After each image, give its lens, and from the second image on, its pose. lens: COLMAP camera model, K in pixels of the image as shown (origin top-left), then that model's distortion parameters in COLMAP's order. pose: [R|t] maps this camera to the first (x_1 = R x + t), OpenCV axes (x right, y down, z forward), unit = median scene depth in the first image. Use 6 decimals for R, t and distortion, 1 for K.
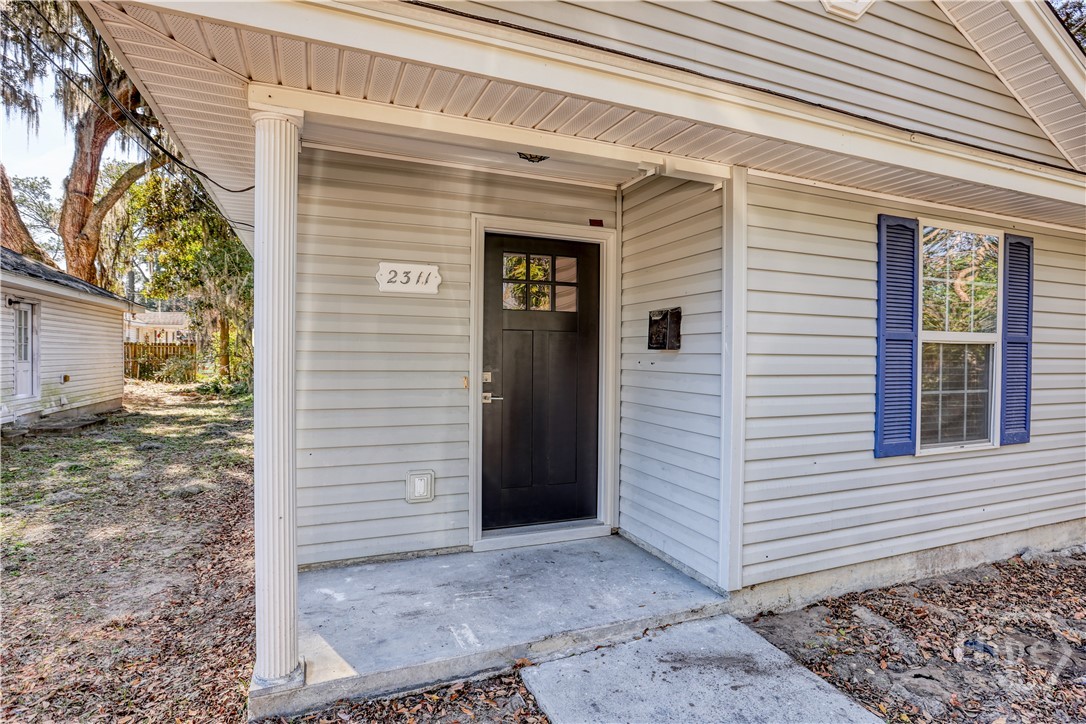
lens RADIAL K [[557.9, 0, 544.5], [0, 557.9, 363.7], [0, 0, 1]] dist [-0.047545, 0.024931]
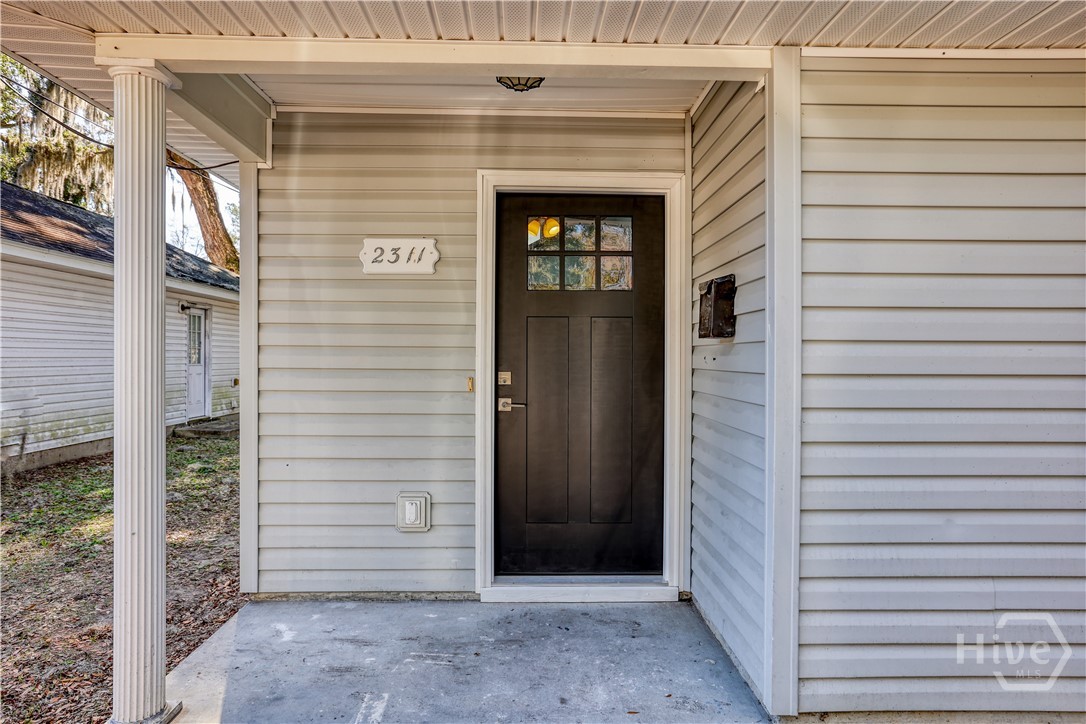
lens RADIAL K [[670.7, 0, 543.0], [0, 670.7, 362.0], [0, 0, 1]] dist [-0.032333, 0.036716]
pose [[0.933572, -0.003321, -0.358376, 0.300336], [-0.001011, 0.999929, -0.011900, 0.013440], [0.358390, 0.011472, 0.933502, 0.153827]]
